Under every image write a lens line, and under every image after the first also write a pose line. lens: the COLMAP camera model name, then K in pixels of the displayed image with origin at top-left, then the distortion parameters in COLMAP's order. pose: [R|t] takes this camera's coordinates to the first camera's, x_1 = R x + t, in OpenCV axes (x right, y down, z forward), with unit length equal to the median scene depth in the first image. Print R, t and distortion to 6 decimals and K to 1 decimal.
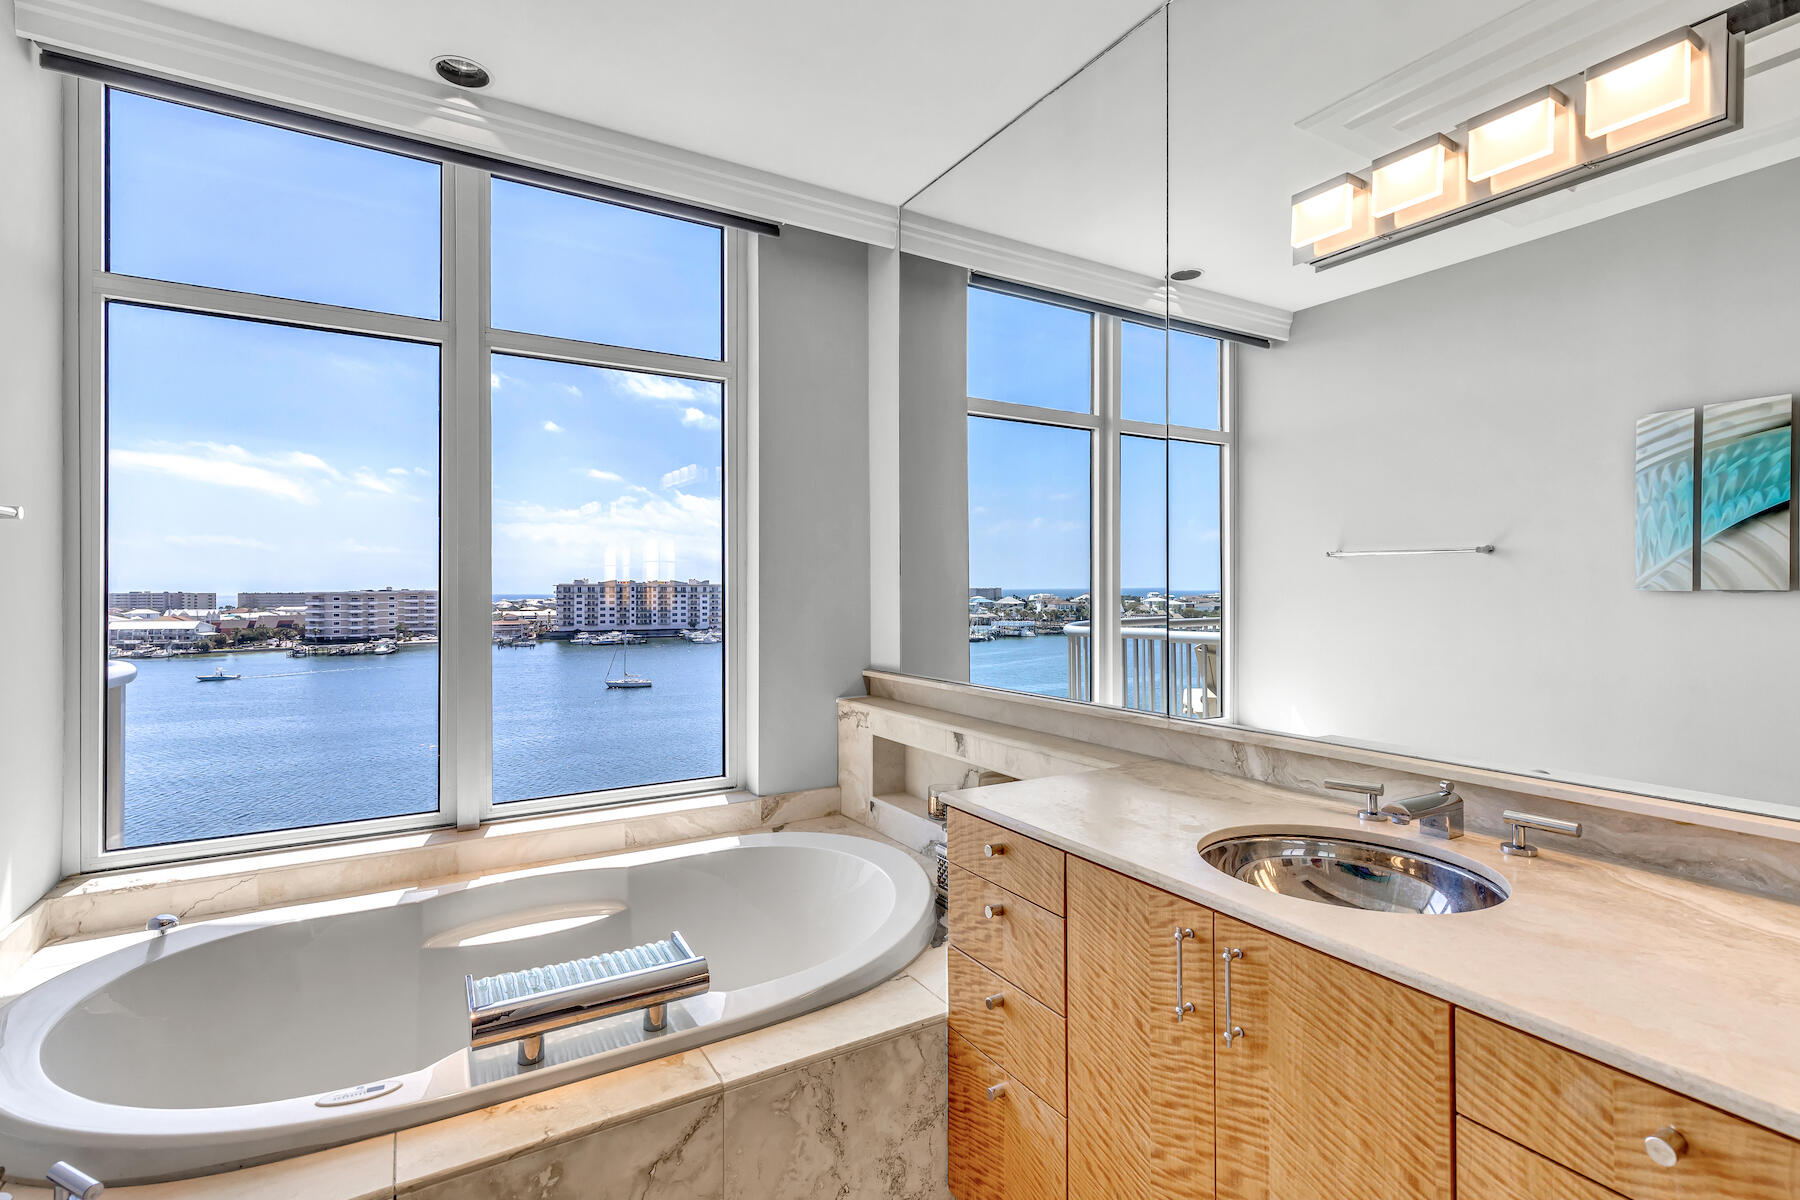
lens RADIAL K [[867.3, 0, 900.0], [0, 867.3, 600.0], [0, 0, 1]] dist [-0.000019, -0.000173]
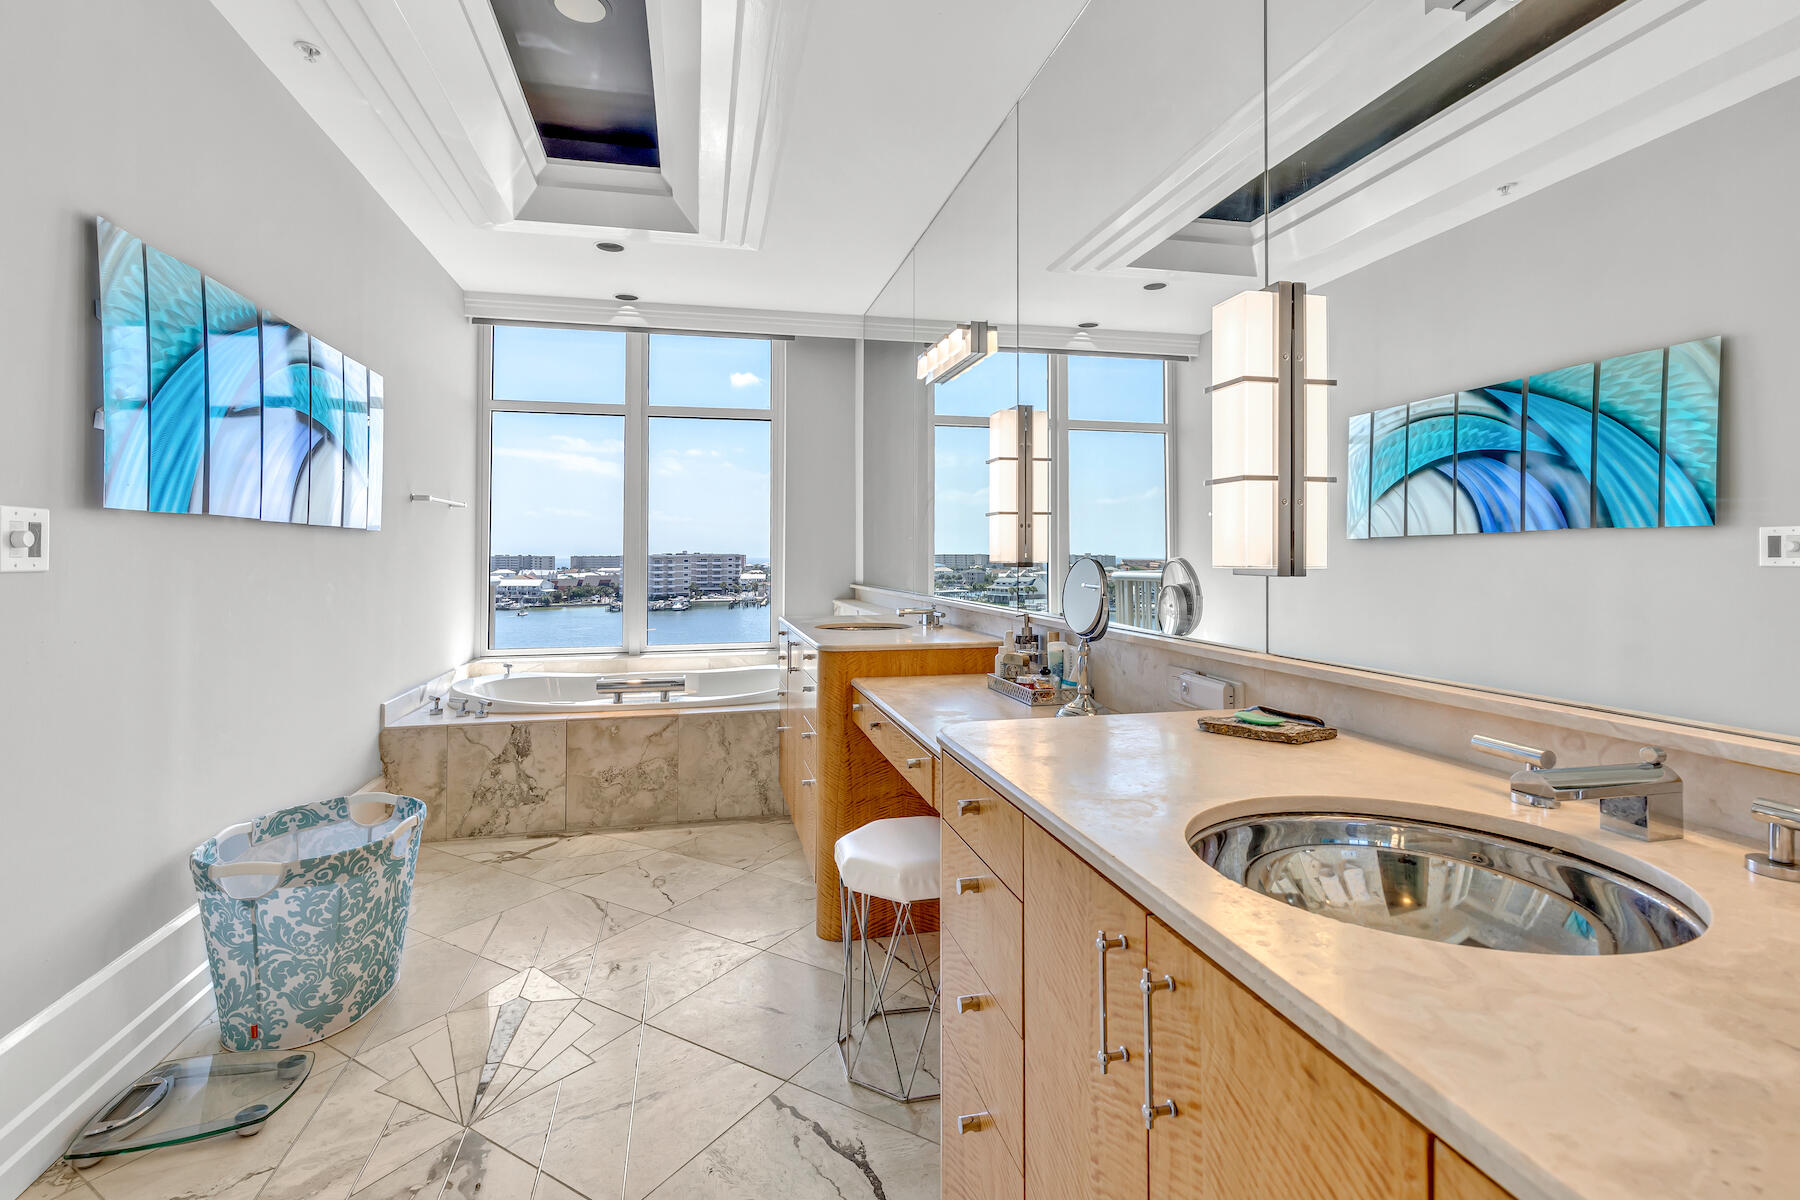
lens RADIAL K [[891.7, 0, 907.4], [0, 891.7, 549.0], [0, 0, 1]] dist [0.004267, 0.000342]
pose [[0.957334, -0.001479, -0.288981, 0.659477], [-0.003814, 0.999835, -0.017753, 0.046657], [0.288960, 0.018098, 0.957170, -0.753007]]
